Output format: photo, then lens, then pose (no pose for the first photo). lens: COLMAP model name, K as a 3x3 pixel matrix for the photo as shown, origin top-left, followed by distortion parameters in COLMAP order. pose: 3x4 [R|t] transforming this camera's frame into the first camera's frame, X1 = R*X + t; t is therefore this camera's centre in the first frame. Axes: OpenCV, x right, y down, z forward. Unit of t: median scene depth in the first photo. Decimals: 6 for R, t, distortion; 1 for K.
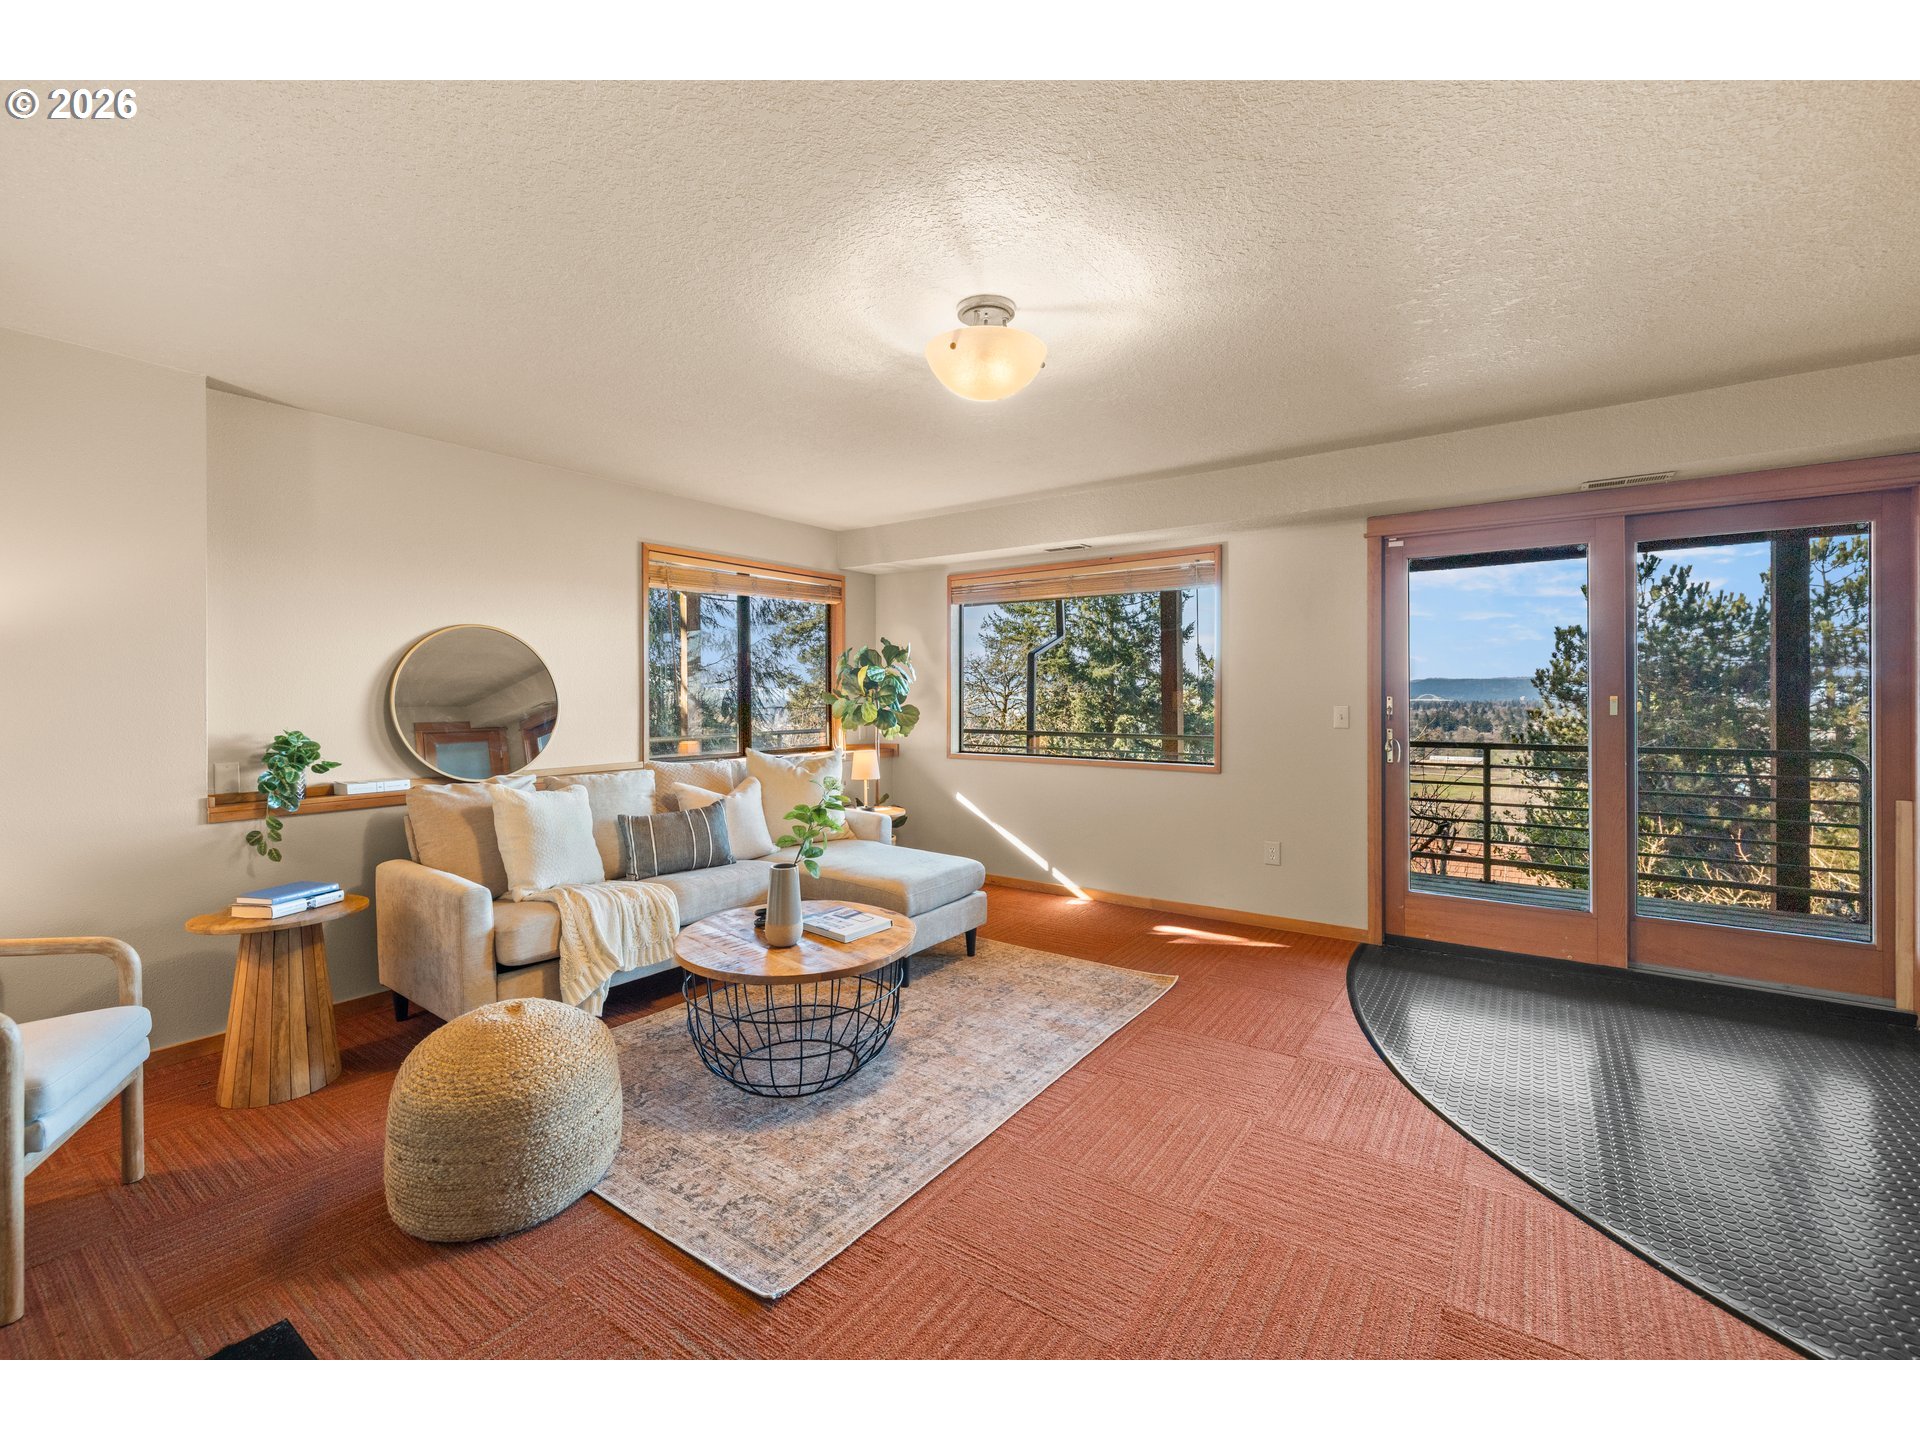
lens RADIAL K [[818.1, 0, 949.5], [0, 818.1, 698.5], [0, 0, 1]] dist [0.004260, -0.000916]
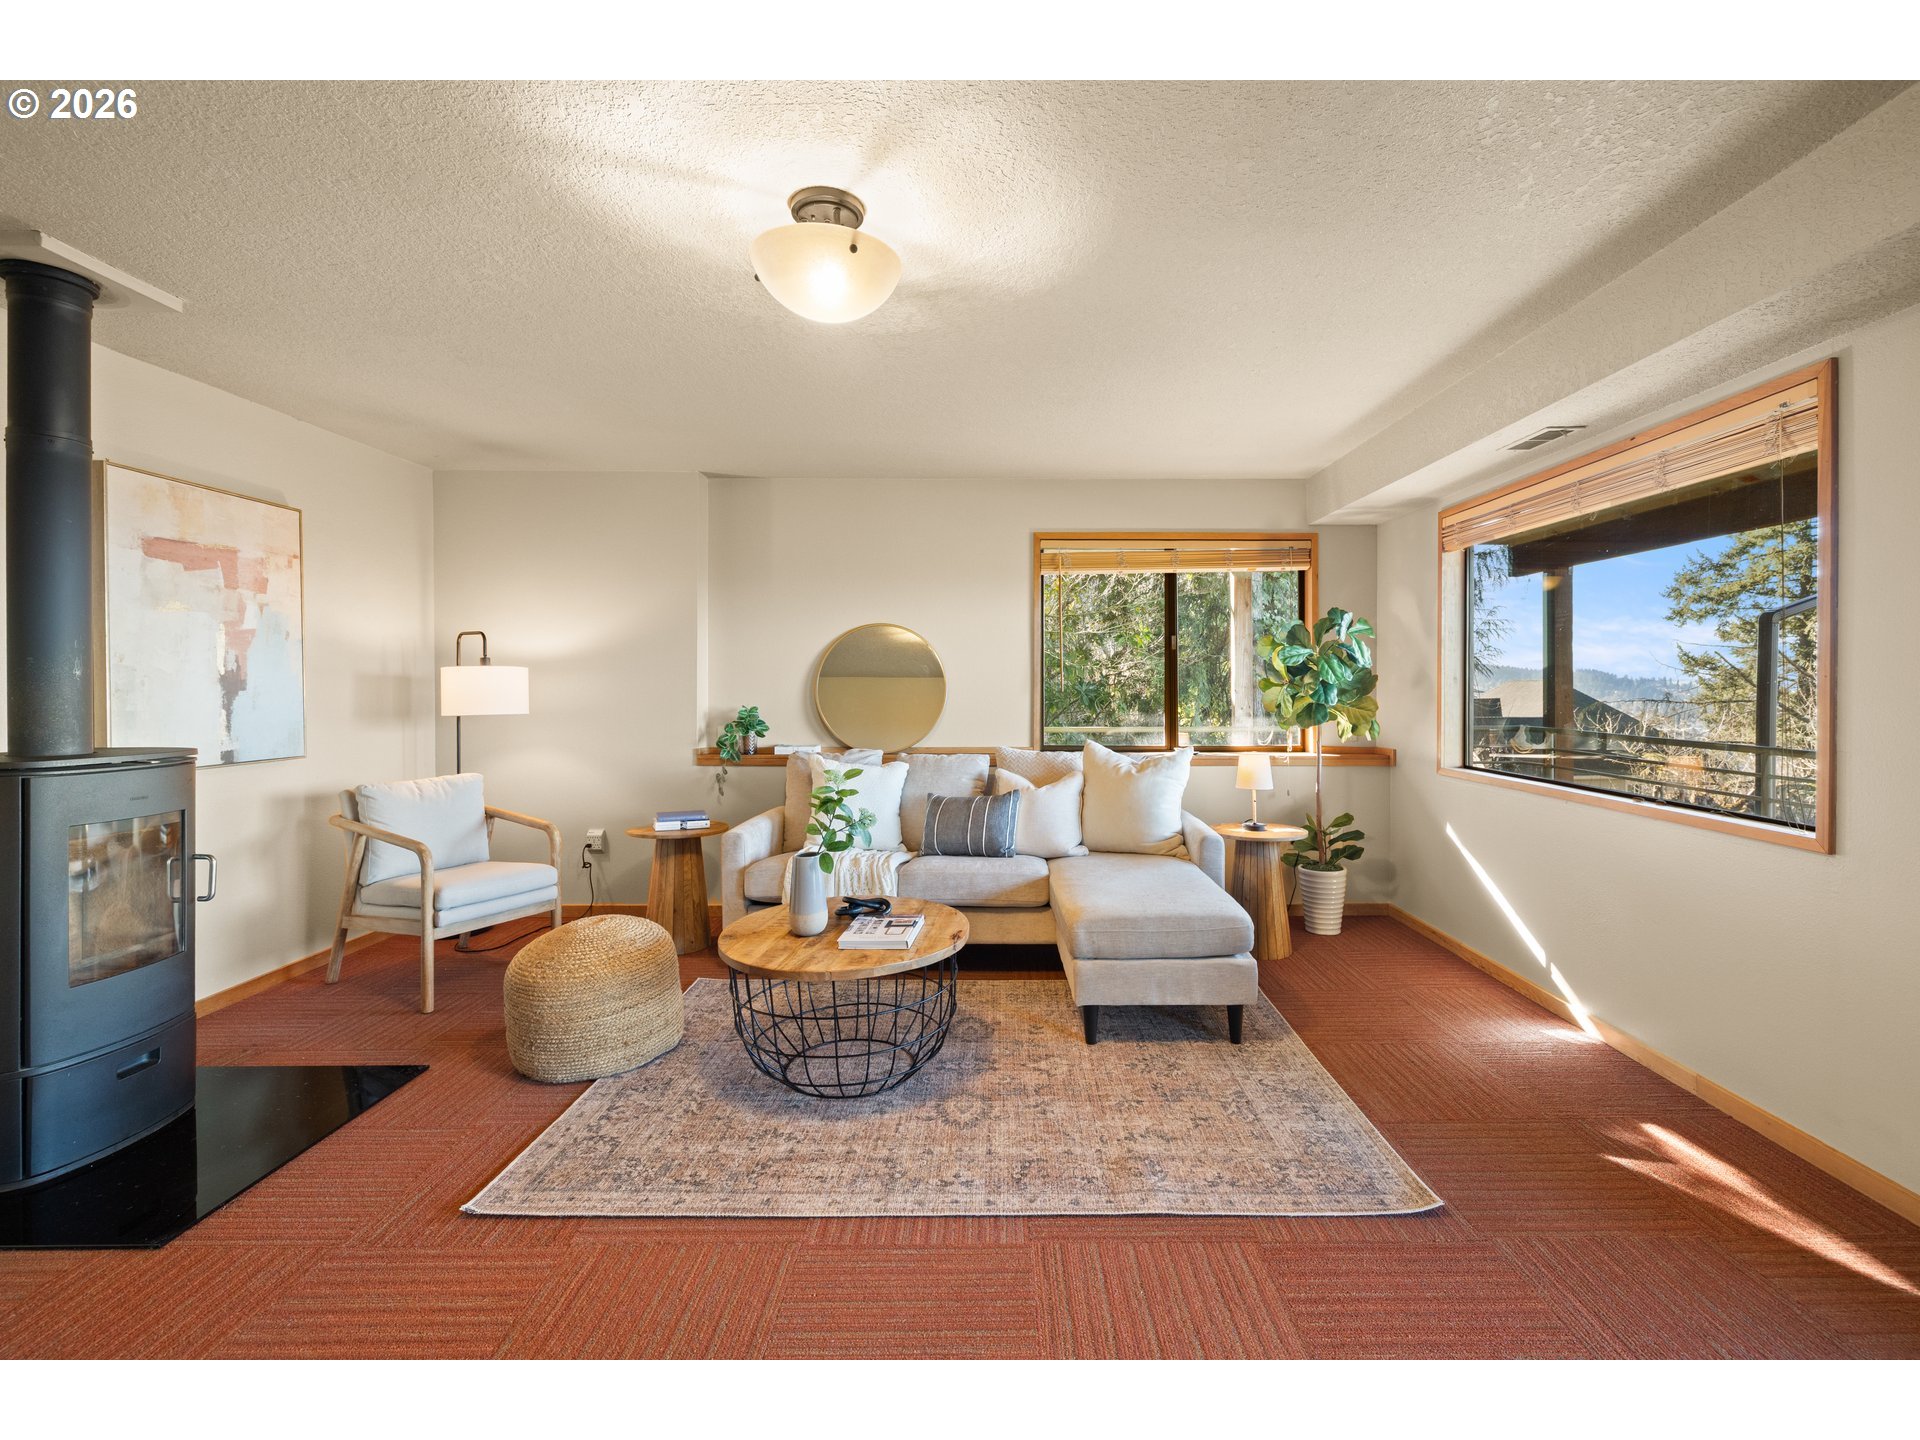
lens RADIAL K [[818.1, 0, 971.1], [0, 818.1, 702.9], [0, 0, 1]] dist [0.004260, -0.000916]
pose [[0.585600, 0.020790, -0.810334, 0.357095], [-0.005583, 0.999751, 0.021615, -0.000378], [0.810581, -0.008133, 0.585570, 0.293915]]
